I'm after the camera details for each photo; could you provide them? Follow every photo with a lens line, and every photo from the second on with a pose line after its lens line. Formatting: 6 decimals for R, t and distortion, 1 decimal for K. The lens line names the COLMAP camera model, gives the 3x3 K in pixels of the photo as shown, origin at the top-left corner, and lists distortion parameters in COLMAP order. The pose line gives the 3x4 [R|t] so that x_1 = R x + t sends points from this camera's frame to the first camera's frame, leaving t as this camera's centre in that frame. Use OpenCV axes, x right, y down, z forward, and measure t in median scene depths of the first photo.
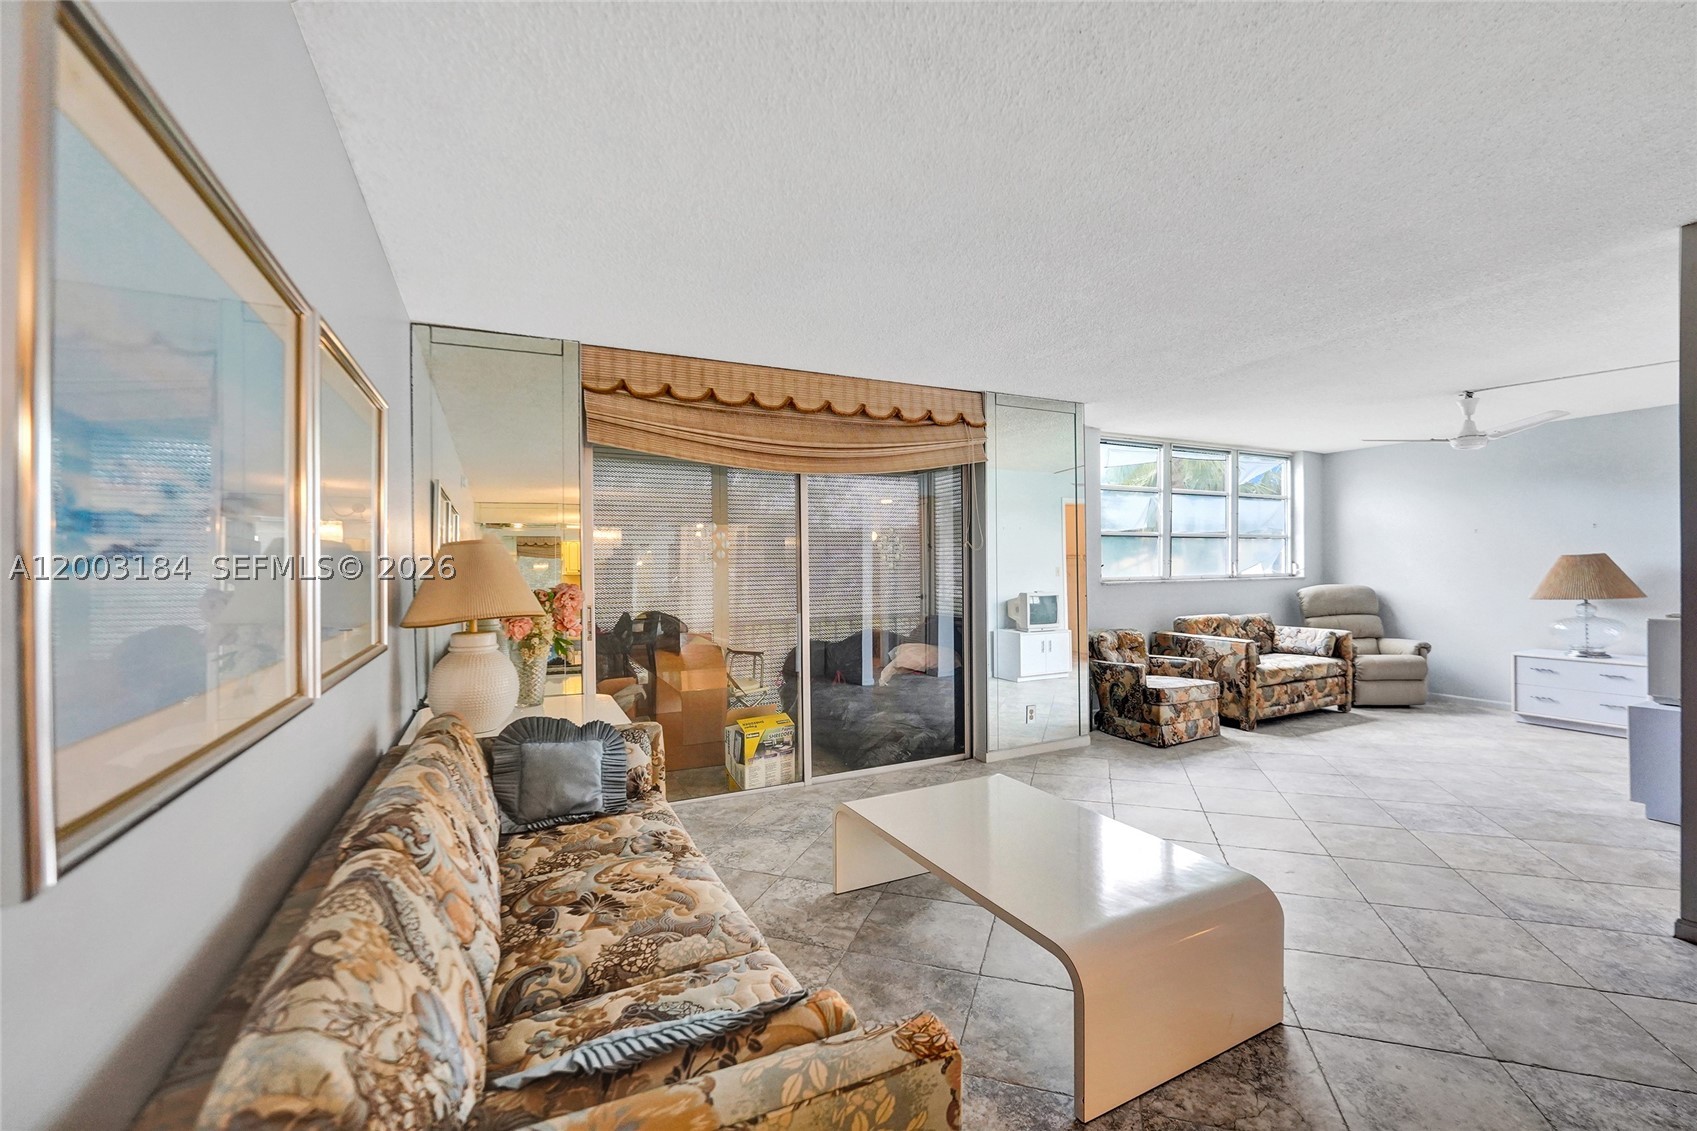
lens RADIAL K [[711.3, 0, 844.7], [0, 711.3, 558.0], [0, 0, 1]] dist [-0.021609, 0.000520]
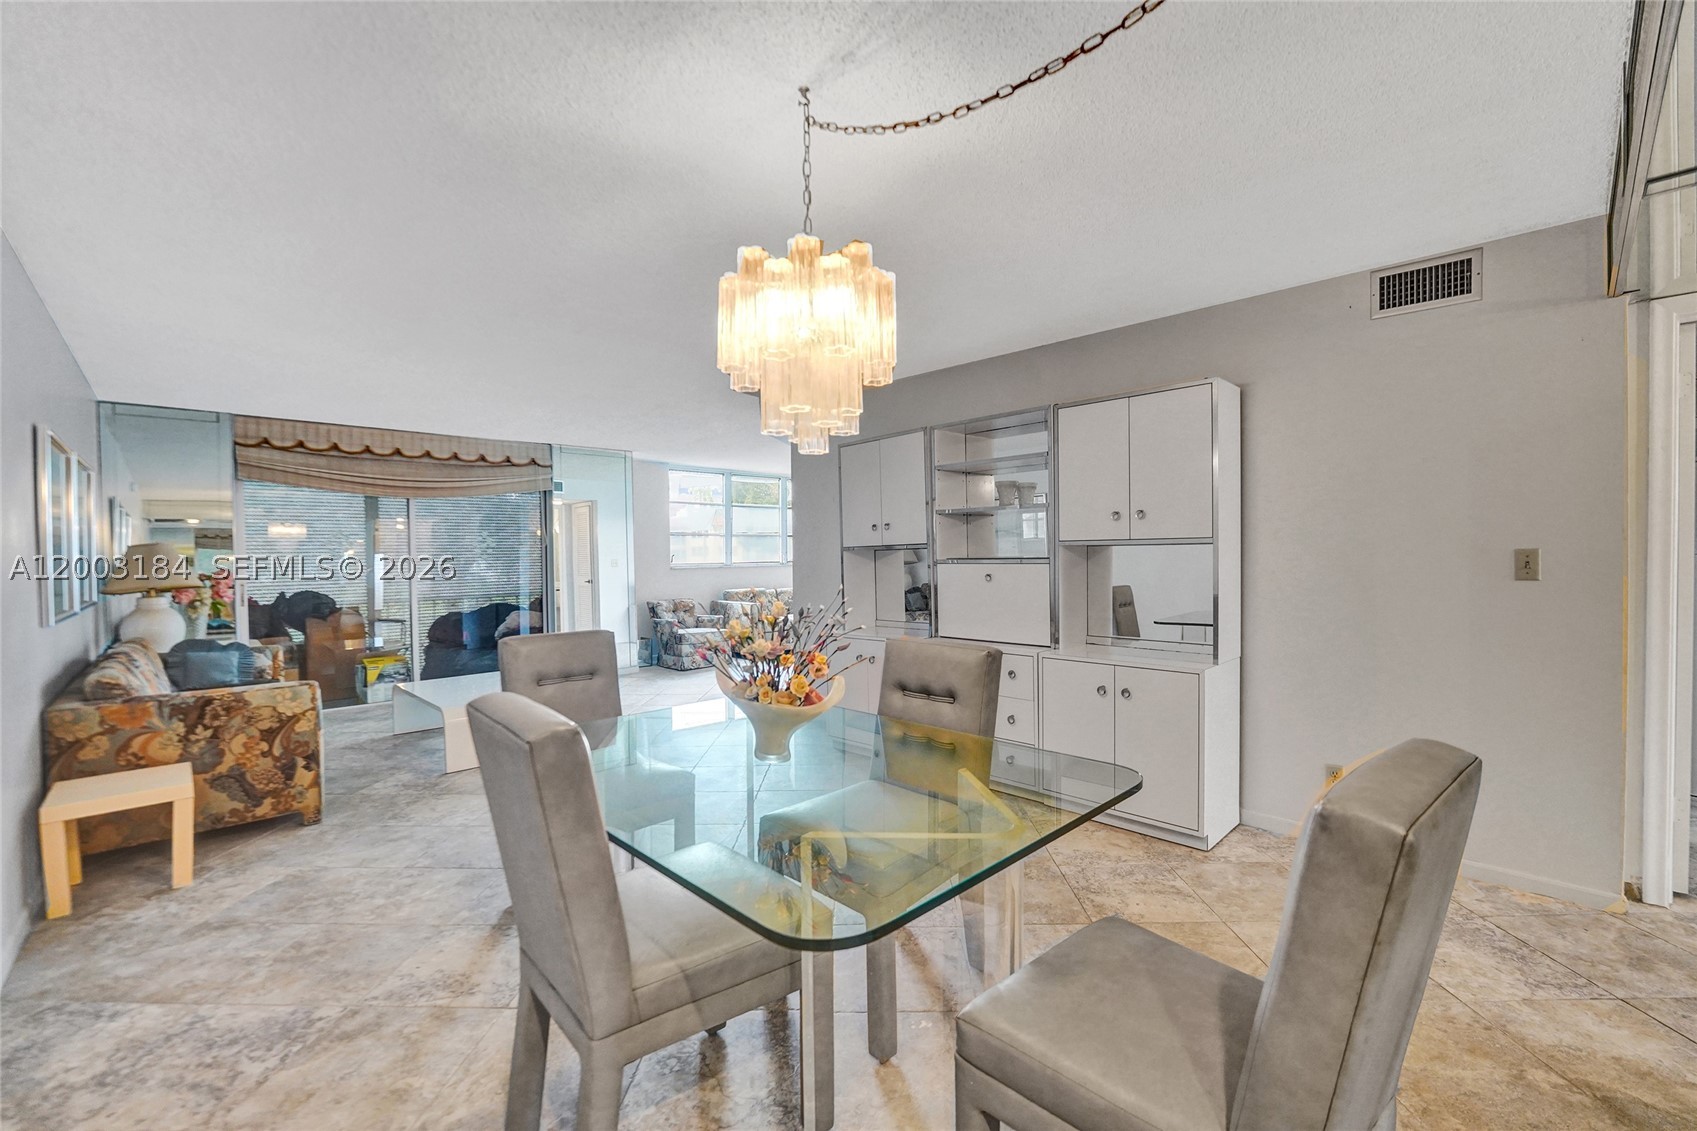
lens RADIAL K [[711.3, 0, 844.7], [0, 711.3, 558.0], [0, 0, 1]] dist [-0.021609, 0.000520]
pose [[0.951497, -0.006483, 0.307591, 0.371962], [0.003061, 0.999928, 0.011605, -0.002249], [-0.307644, -0.010101, 0.951448, -0.754032]]
